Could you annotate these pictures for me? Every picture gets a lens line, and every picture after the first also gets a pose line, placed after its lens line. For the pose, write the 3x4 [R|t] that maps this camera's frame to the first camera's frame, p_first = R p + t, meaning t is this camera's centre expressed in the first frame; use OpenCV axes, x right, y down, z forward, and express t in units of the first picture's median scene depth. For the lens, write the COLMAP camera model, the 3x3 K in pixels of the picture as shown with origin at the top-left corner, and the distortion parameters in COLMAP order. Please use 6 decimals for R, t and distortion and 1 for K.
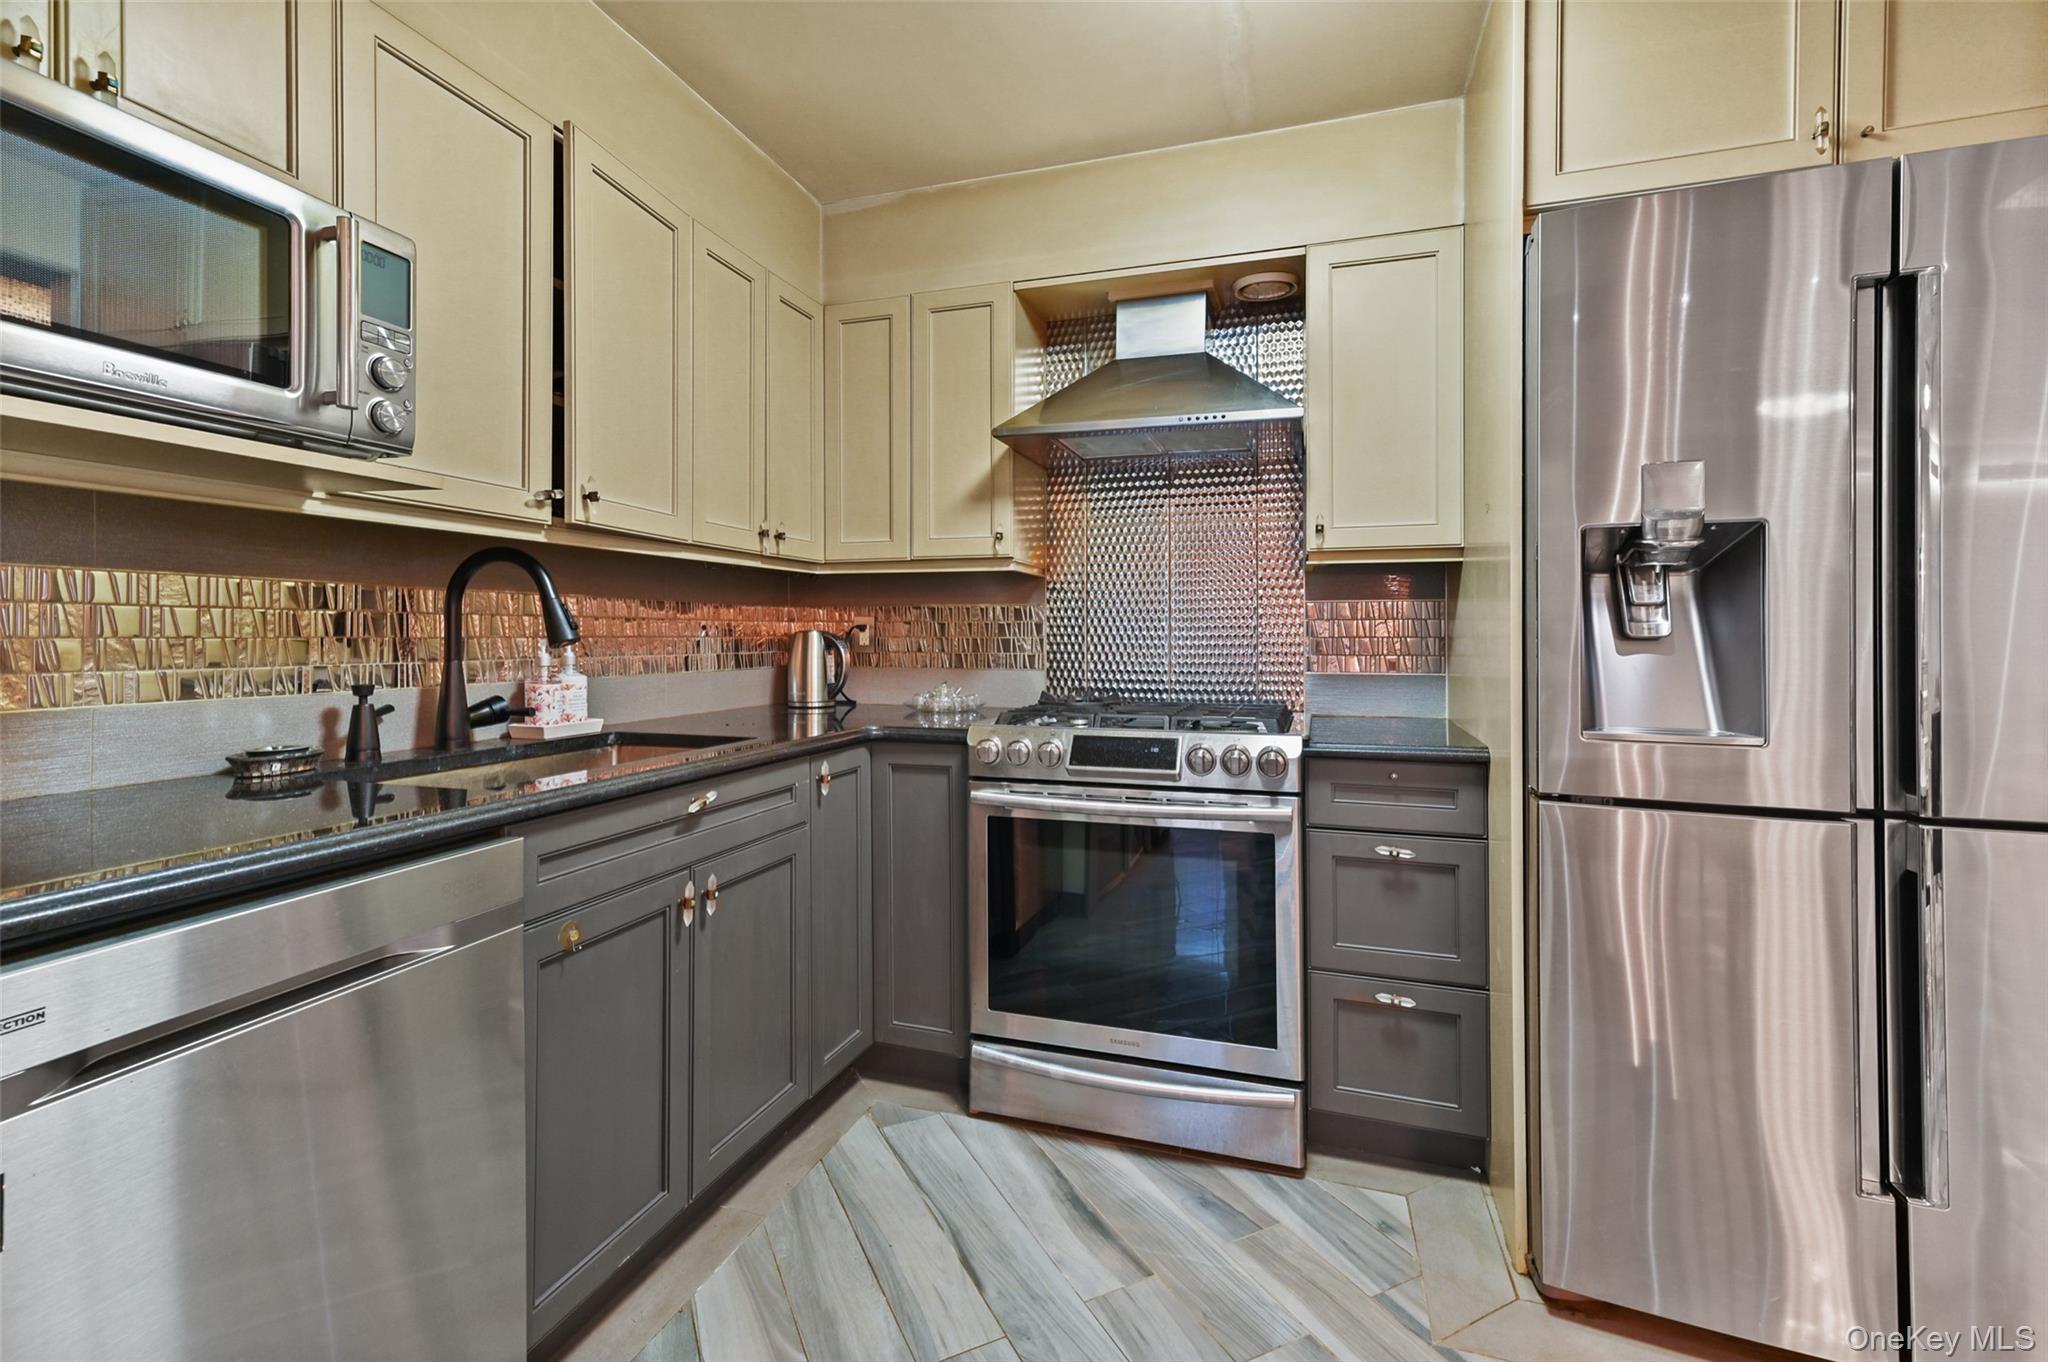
lens RADIAL K [[887.9, 0, 1021.1], [0, 887.9, 631.7], [0, 0, 1]] dist [0.002372, 0.000188]
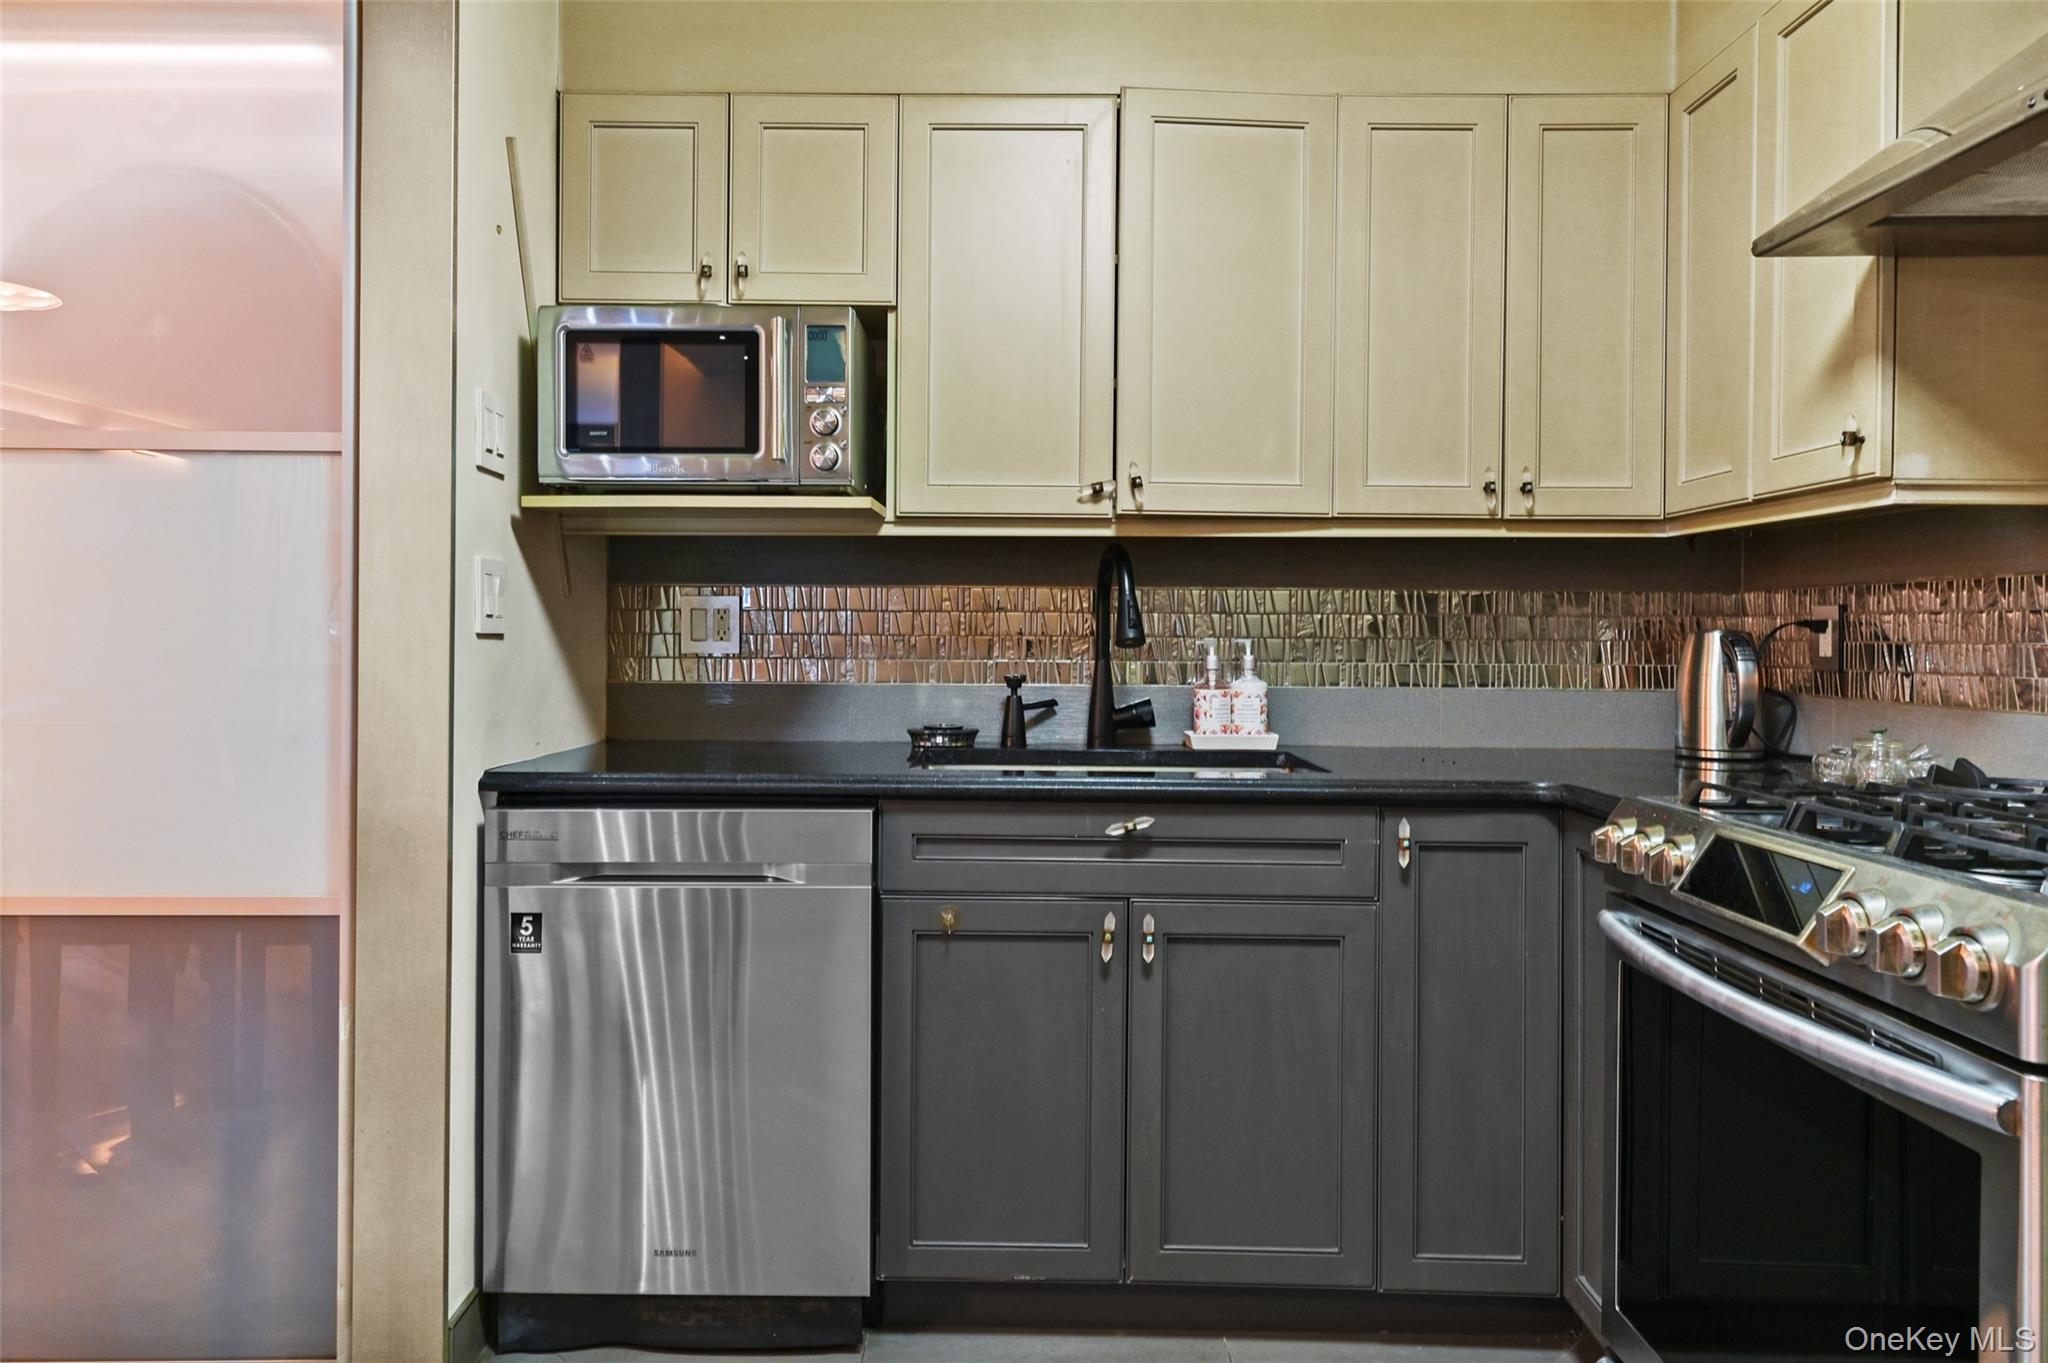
lens RADIAL K [[1302.7, 0, 1022.3], [0, 1302.7, 653.1], [0, 0, 1]] dist [-0.002938, -0.000590]
pose [[0.300757, 0.013748, -0.953602, 0.659269], [-0.003299, 0.999905, 0.013375, 0.005357], [0.953695, -0.000876, 0.300774, 0.420854]]
